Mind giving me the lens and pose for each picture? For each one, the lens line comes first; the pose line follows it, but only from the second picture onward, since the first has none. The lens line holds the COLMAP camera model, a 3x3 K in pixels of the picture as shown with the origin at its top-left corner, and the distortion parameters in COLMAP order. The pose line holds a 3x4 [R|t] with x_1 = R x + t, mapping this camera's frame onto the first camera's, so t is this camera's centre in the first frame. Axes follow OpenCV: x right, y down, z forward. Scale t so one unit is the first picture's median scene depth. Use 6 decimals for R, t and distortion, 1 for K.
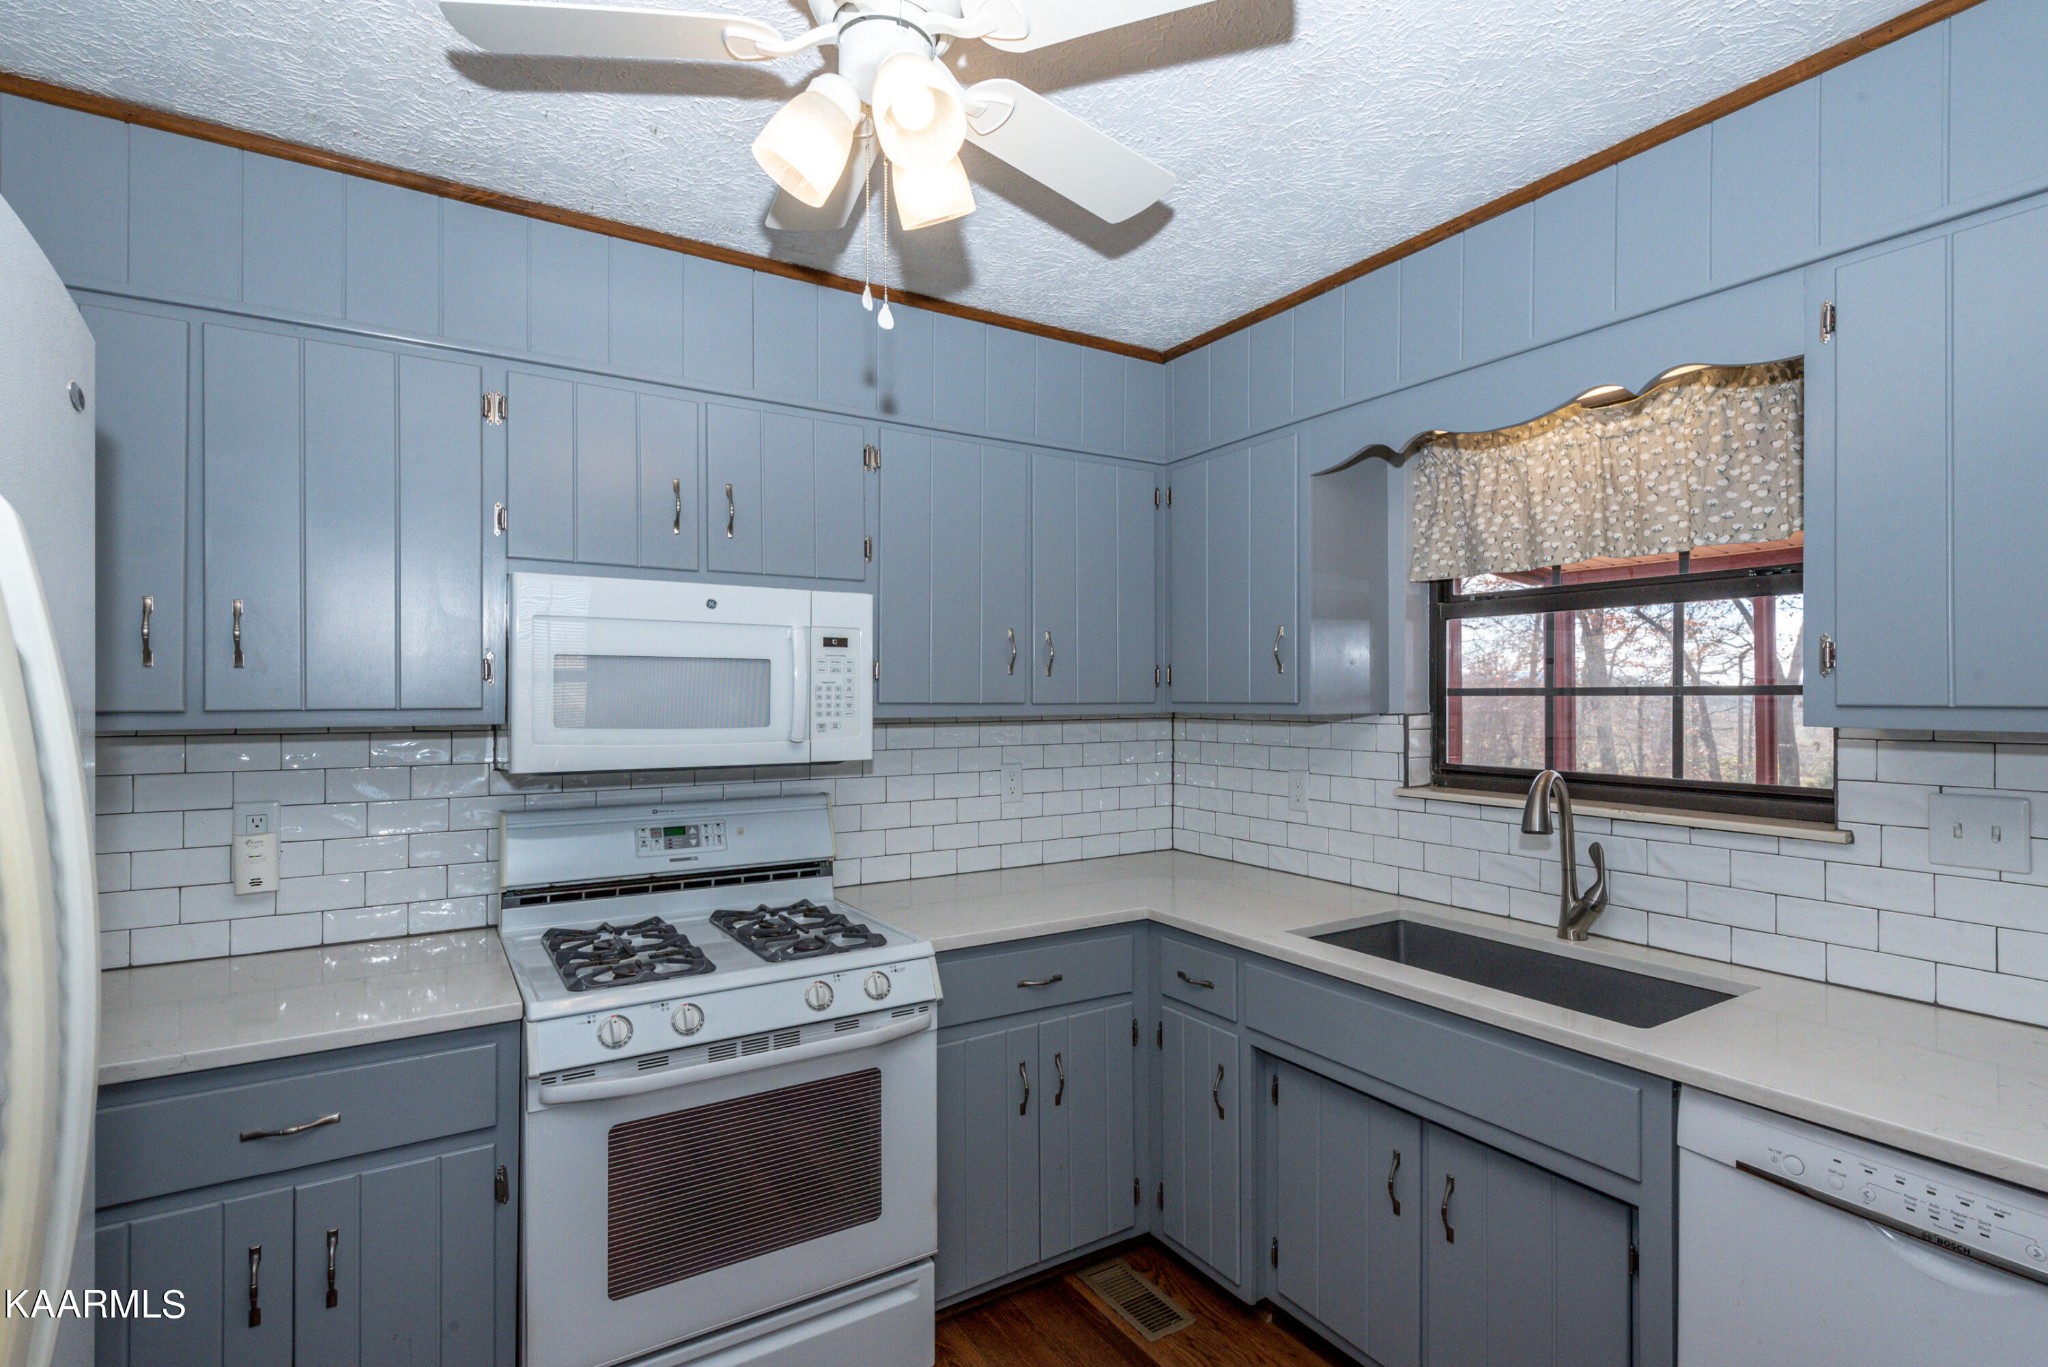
lens RADIAL K [[931.1, 0, 1034.9], [0, 931.1, 698.4], [0, 0, 1]] dist [0.000102, -0.001666]
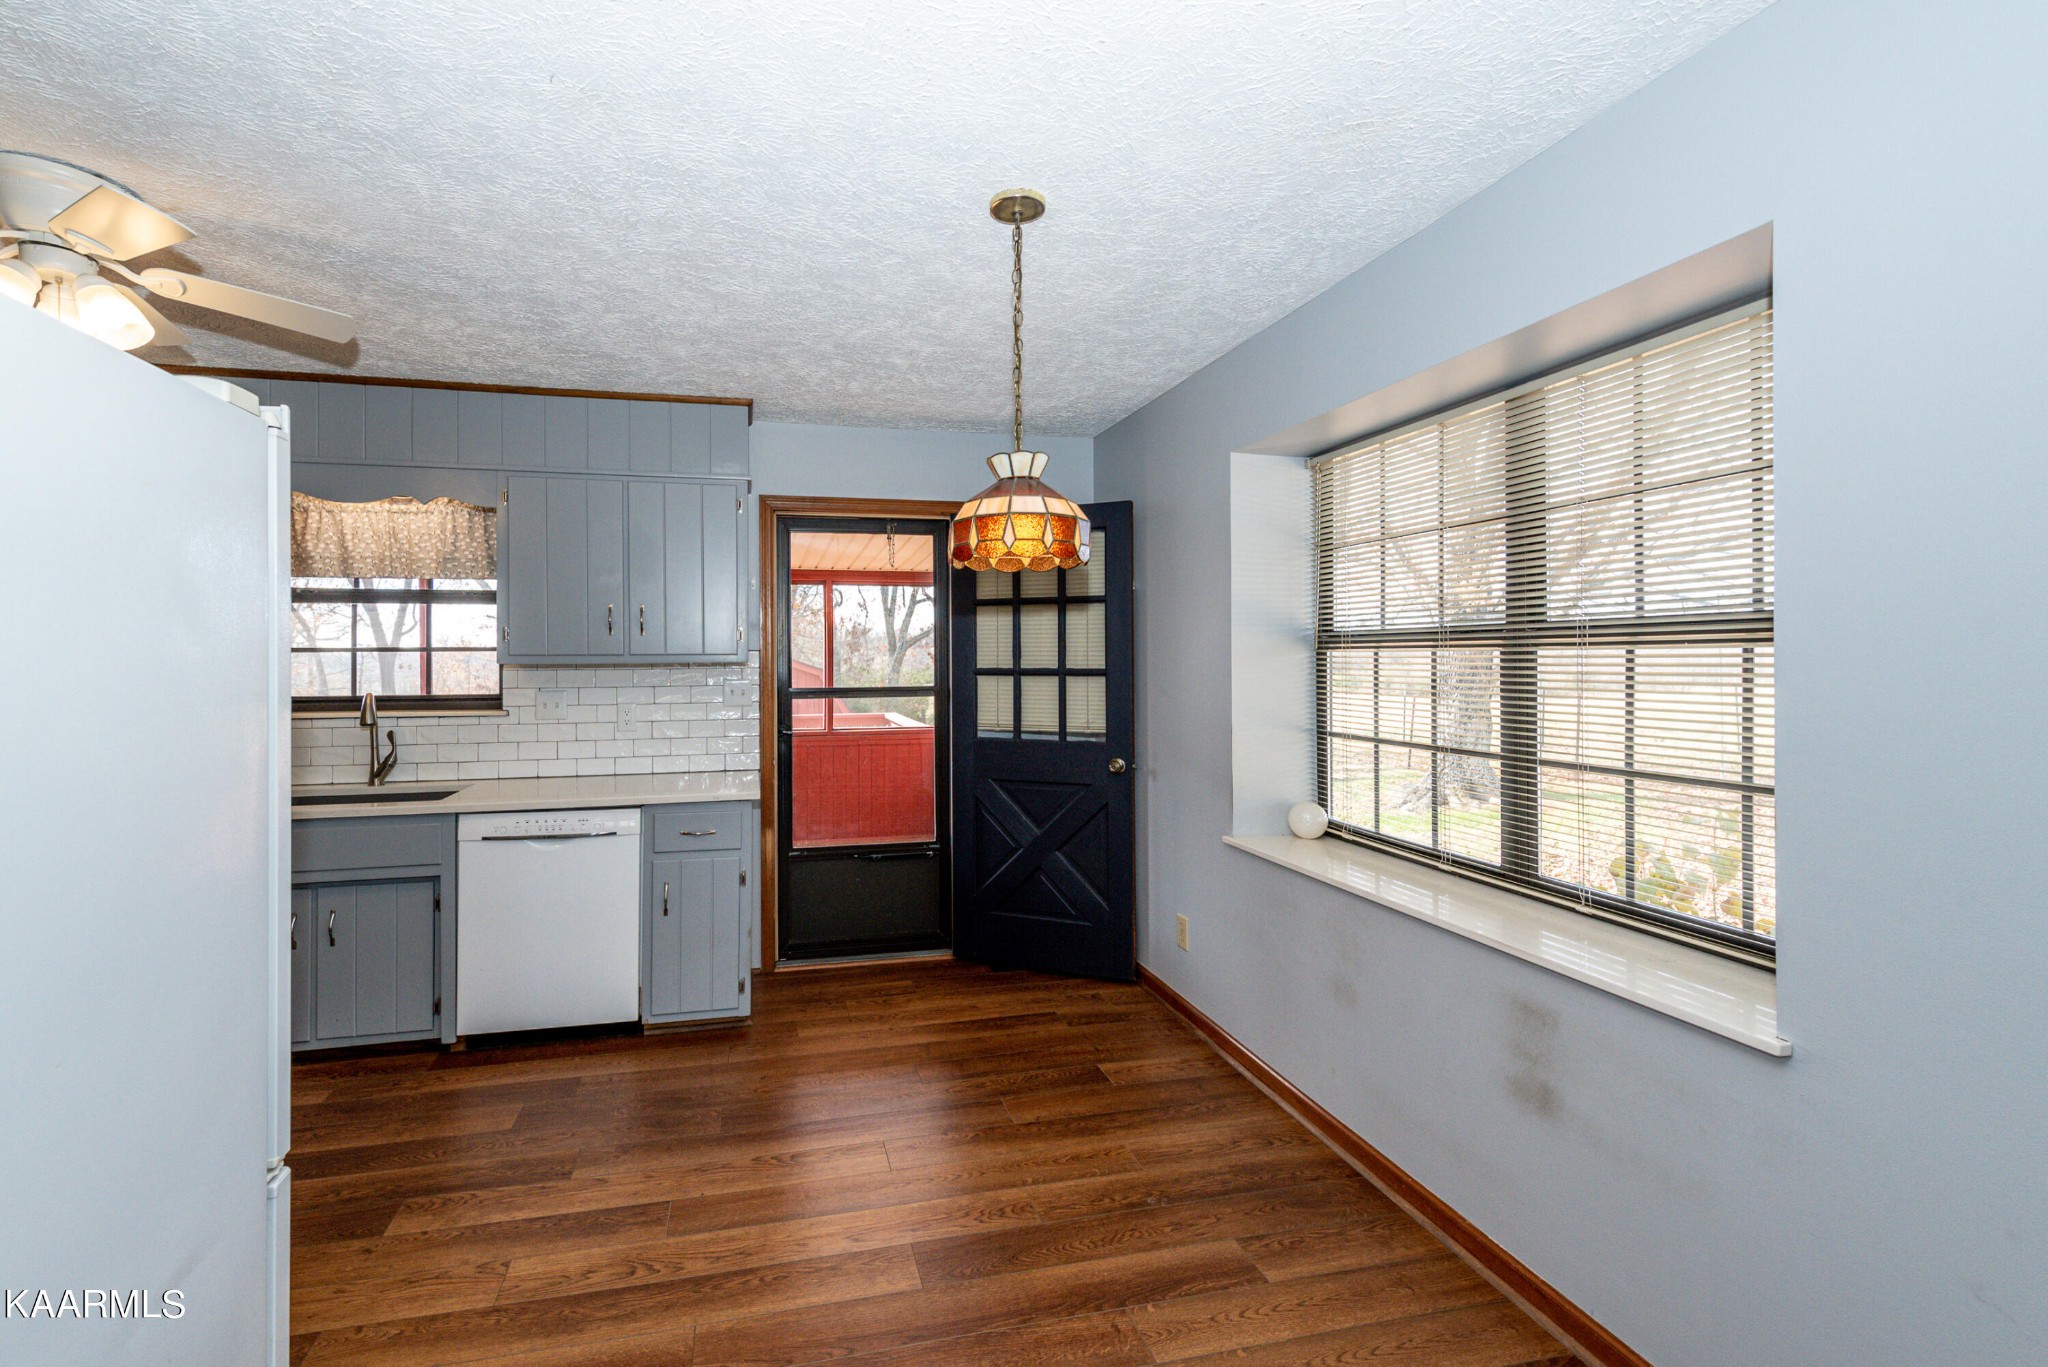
lens RADIAL K [[931.1, 0, 1006.8], [0, 931.1, 650.5], [0, 0, 1]] dist [0.000102, -0.001666]
pose [[0.282606, 0.010373, 0.959180, -0.793169], [0.004751, 0.999914, -0.012214, 0.021591], [-0.959224, 0.008009, 0.282533, -0.674232]]
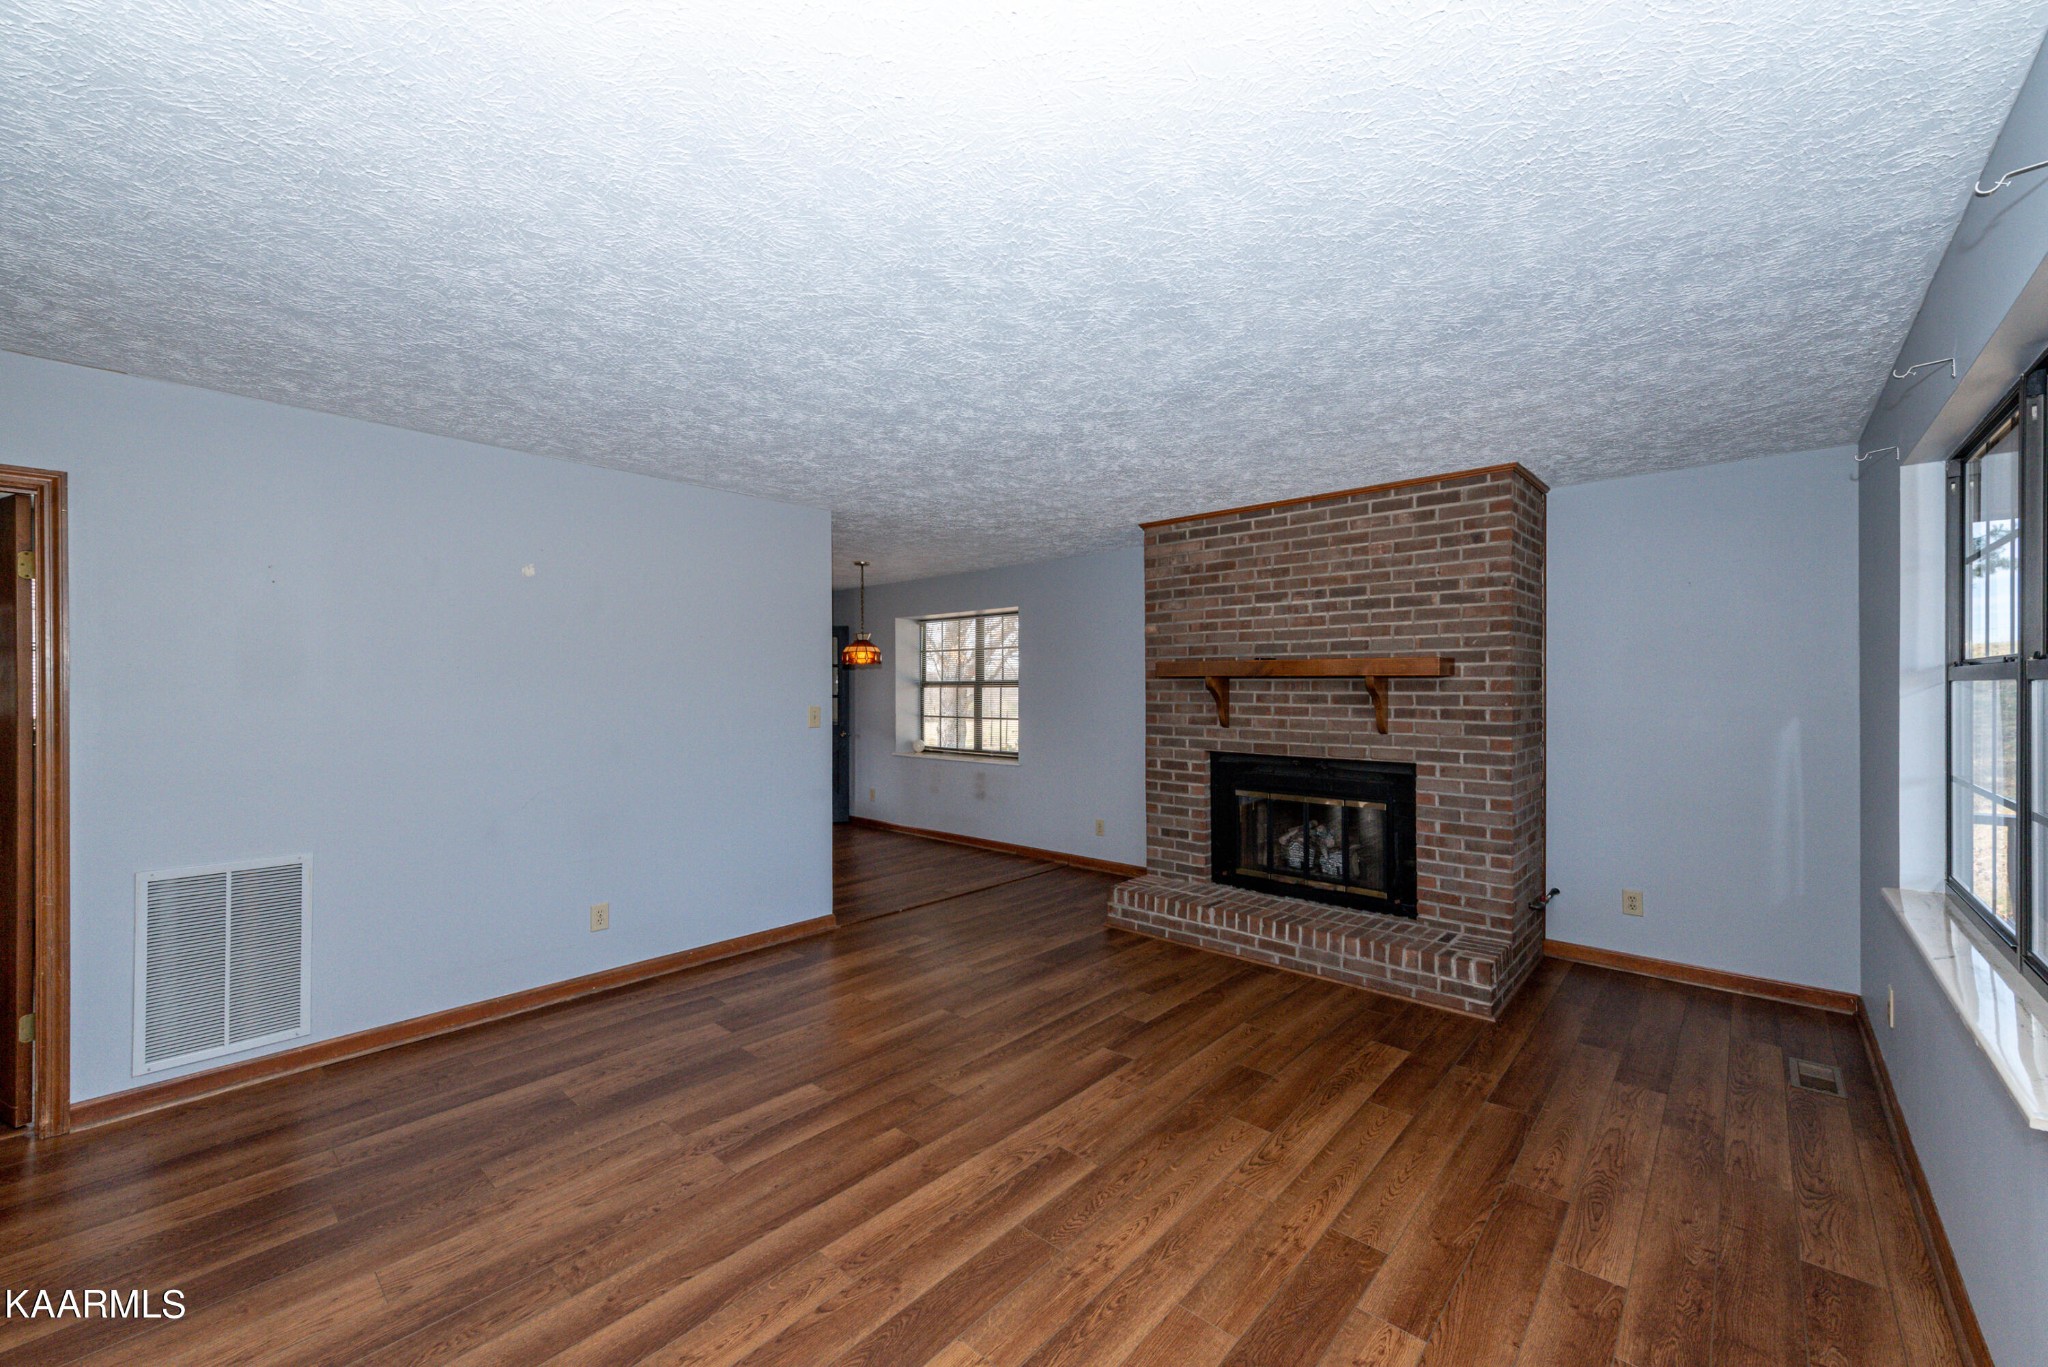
lens RADIAL K [[801.7, 0, 1018.6], [0, 801.7, 685.5], [0, 0, 1]] dist [0.014713, -0.002663]
pose [[-0.289904, 0.004783, 0.957044, -2.921343], [0.004218, 0.999984, -0.003720, 0.014892], [-0.957046, 0.002958, -0.289920, -0.113349]]
